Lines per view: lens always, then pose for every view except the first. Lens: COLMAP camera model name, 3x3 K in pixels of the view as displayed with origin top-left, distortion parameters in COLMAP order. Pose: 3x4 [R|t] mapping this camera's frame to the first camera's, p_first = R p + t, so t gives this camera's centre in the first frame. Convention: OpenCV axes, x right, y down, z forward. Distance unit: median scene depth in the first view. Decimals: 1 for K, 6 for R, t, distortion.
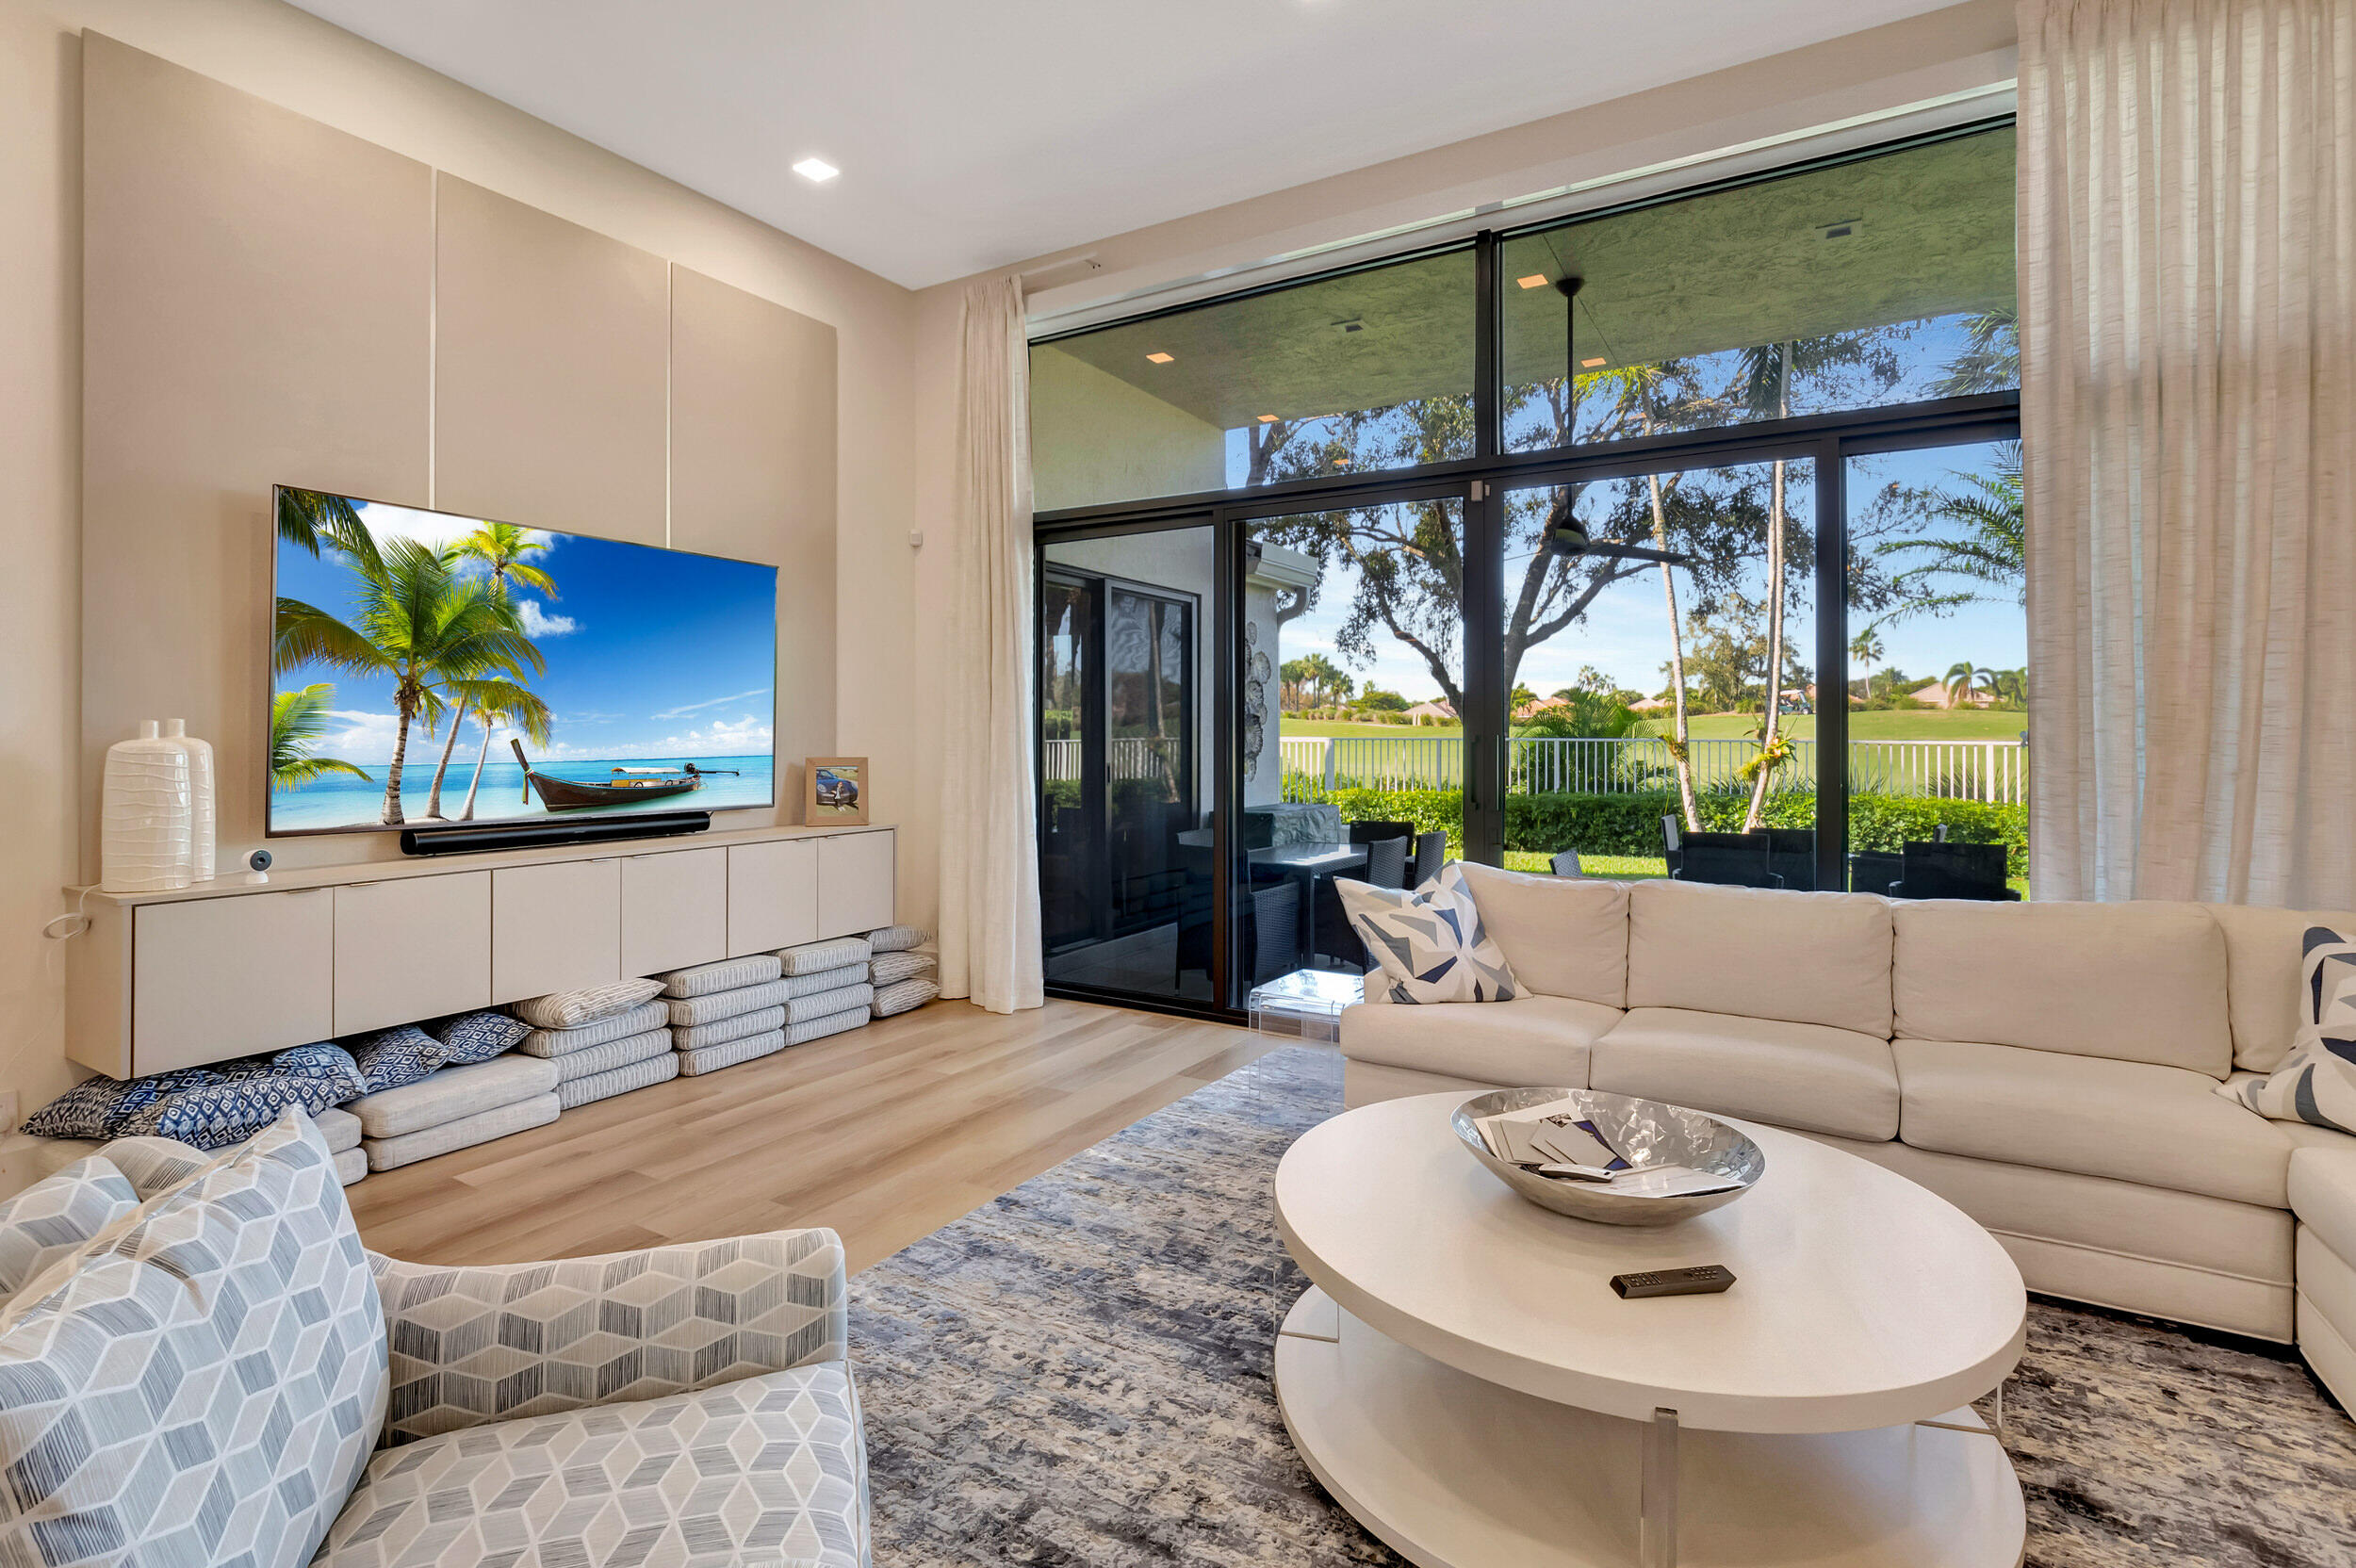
lens RADIAL K [[1102.0, 0, 1174.5], [0, 1102.0, 736.1], [0, 0, 1]] dist [-0.002087, -0.000310]
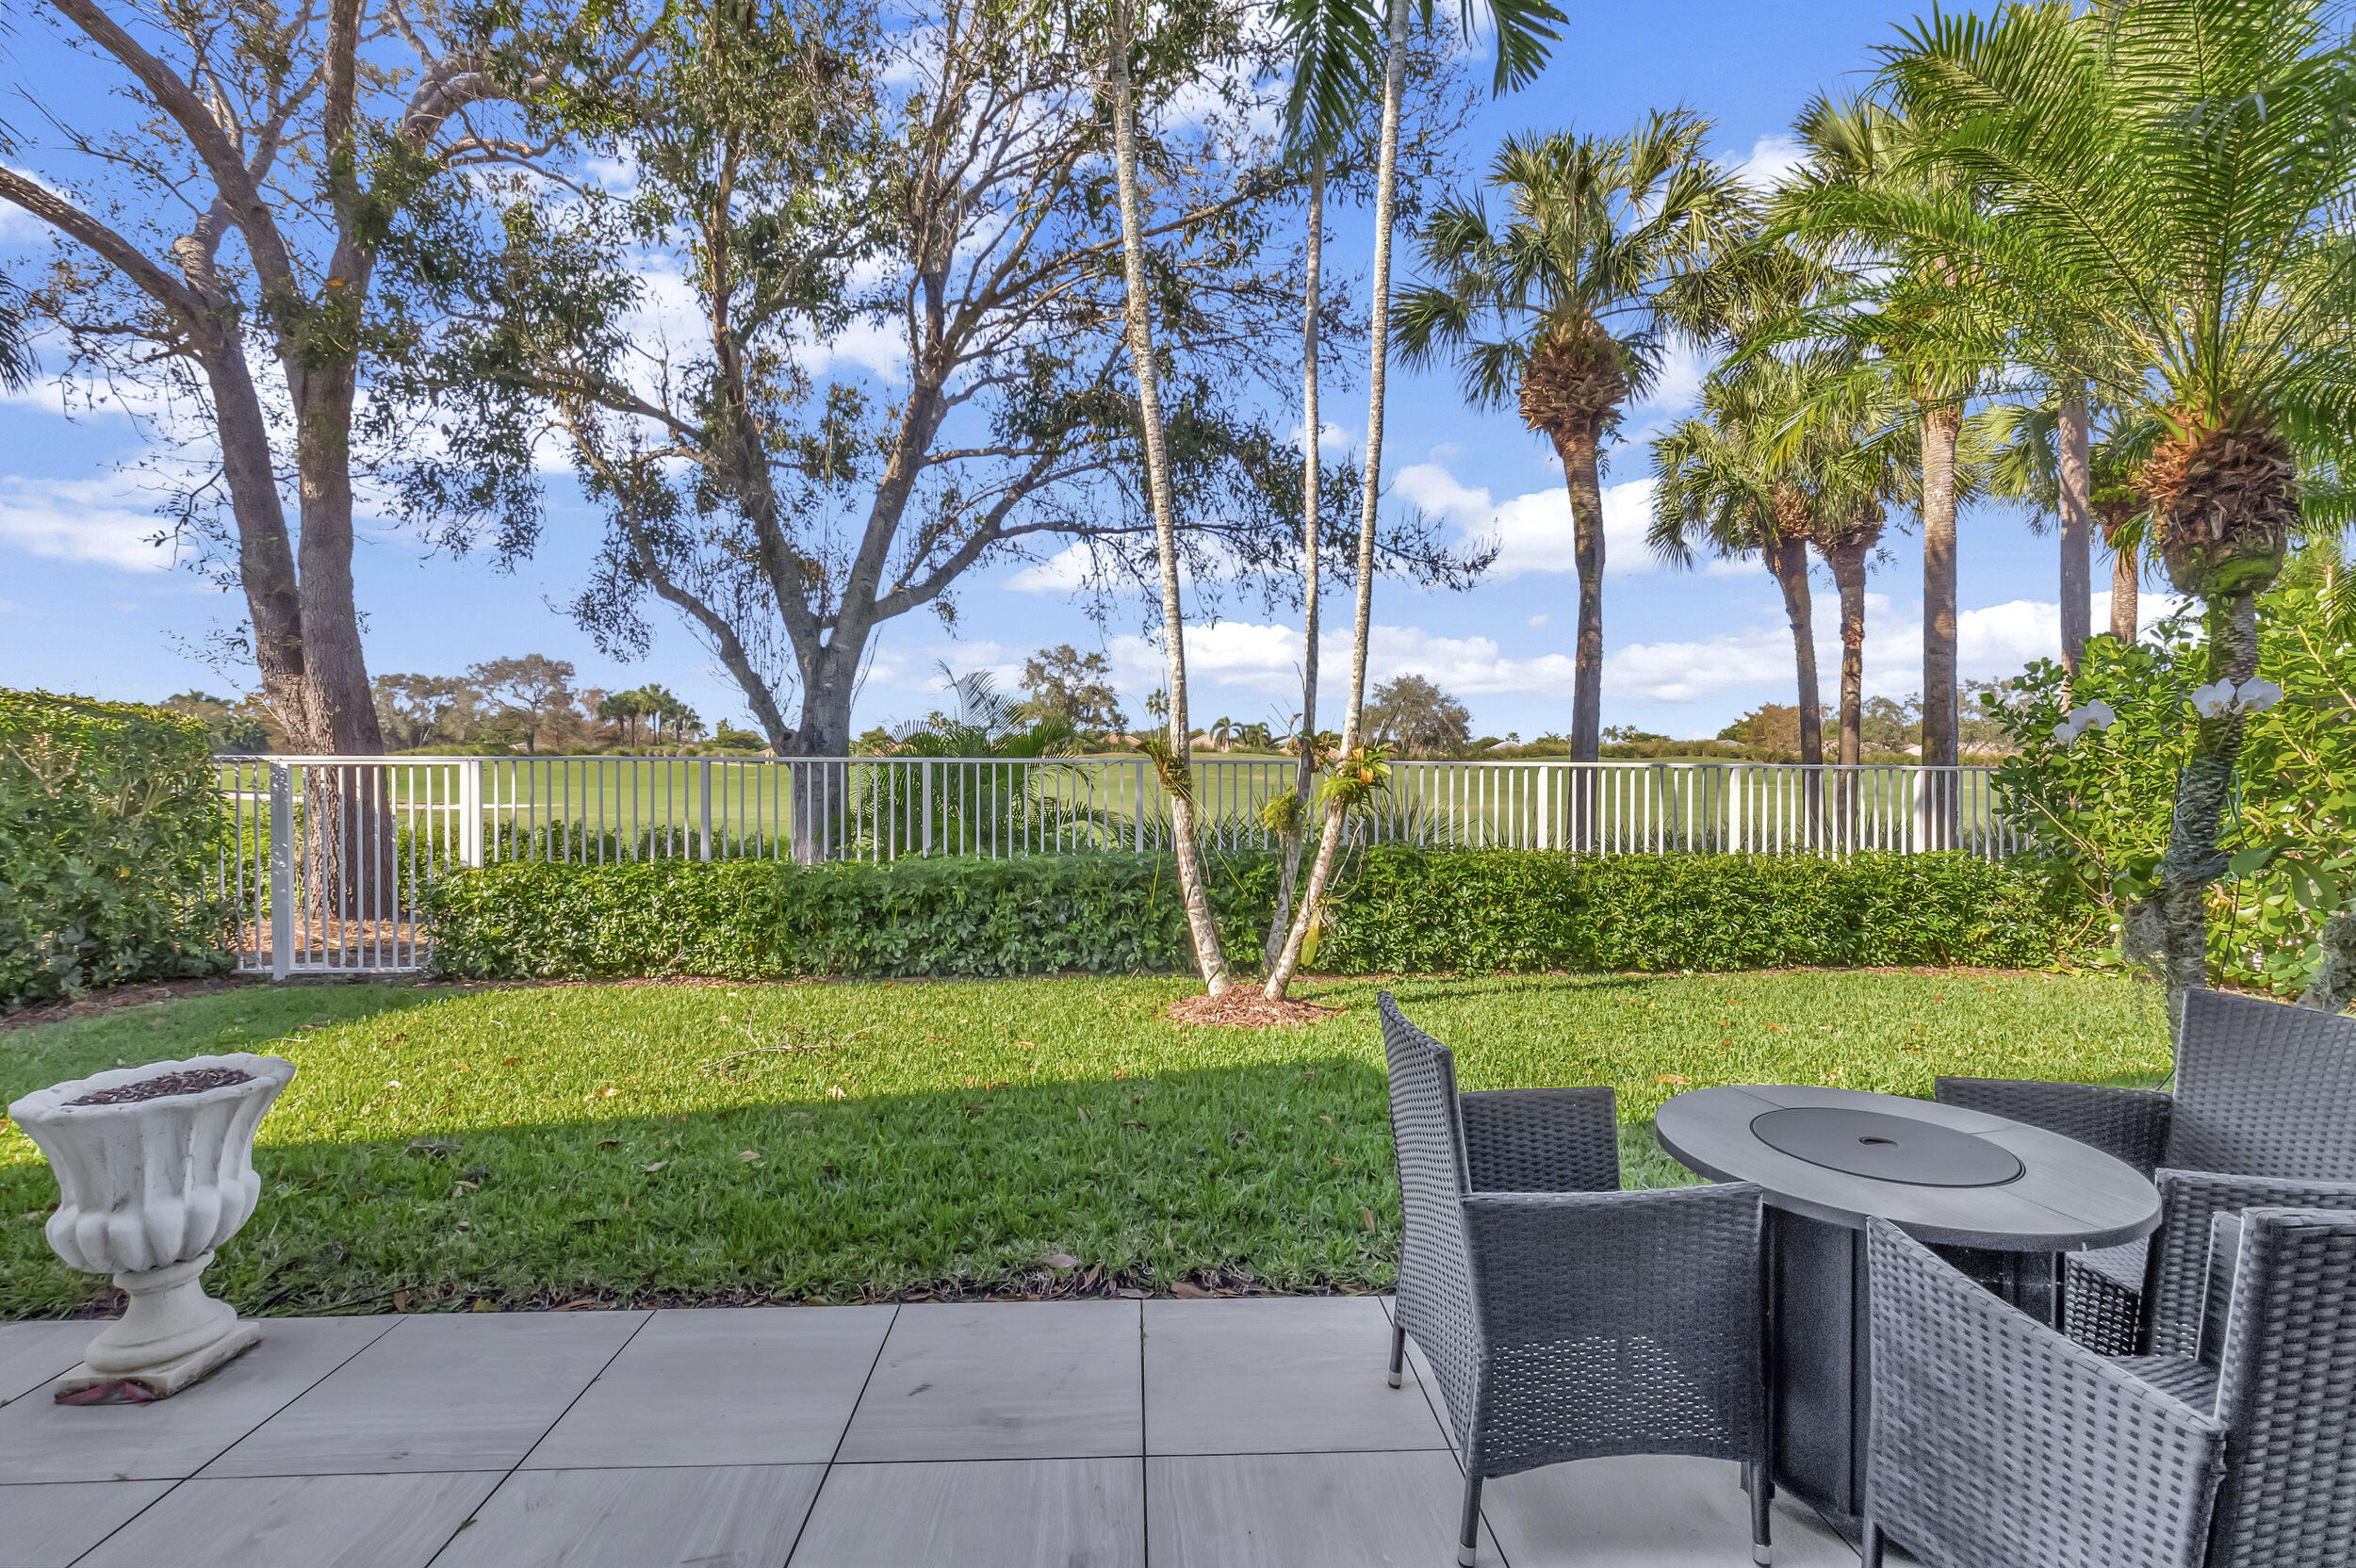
lens RADIAL K [[1016.5, 0, 1137.9], [0, 1016.5, 786.3], [0, 0, 1]] dist [0.001231, 0.000001]
pose [[0.849780, -0.005735, 0.527106, 0.439259], [0.001391, 0.999962, 0.008638, 0.032486], [-0.527135, -0.006607, 0.849756, 1.333559]]
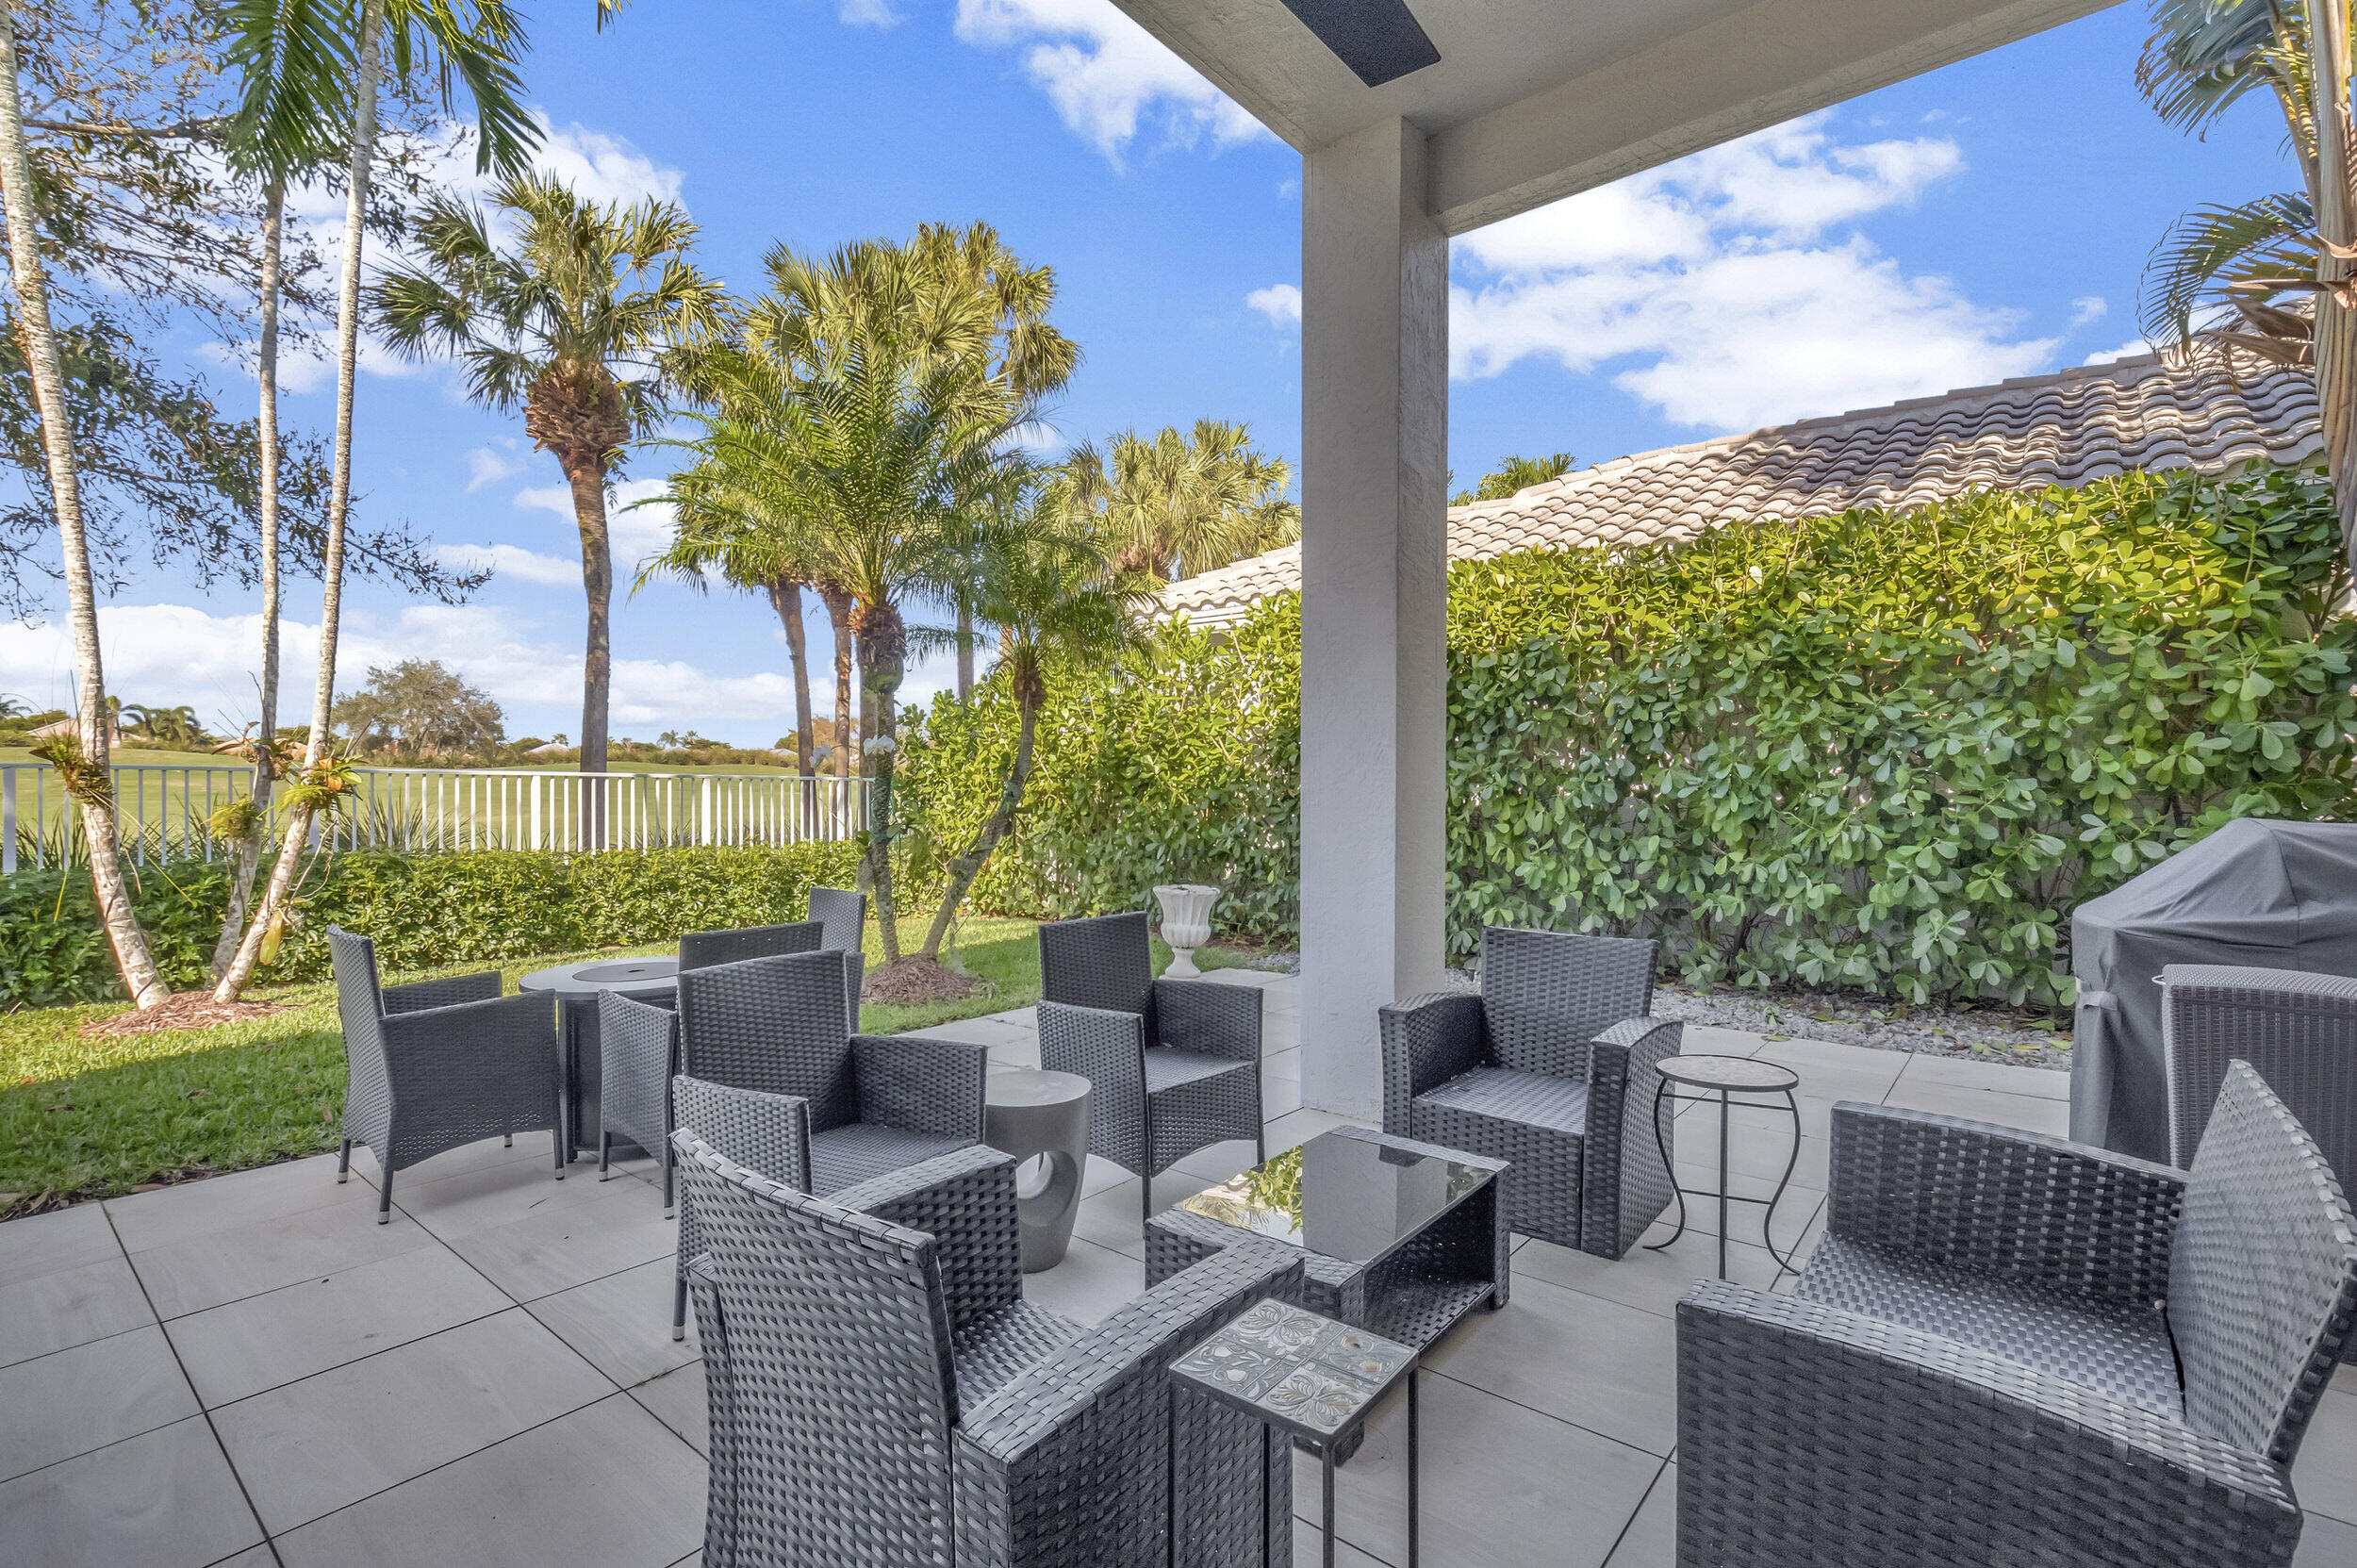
lens RADIAL K [[1088.0, 0, 1153.3], [0, 1088.0, 792.4], [0, 0, 1]] dist [0.001964, 0.000069]
pose [[0.164835, -0.007248, 0.986294, 0.163312], [-0.000409, 0.999972, 0.007417, 0.031257], [-0.986321, -0.001626, 0.164828, 1.022168]]
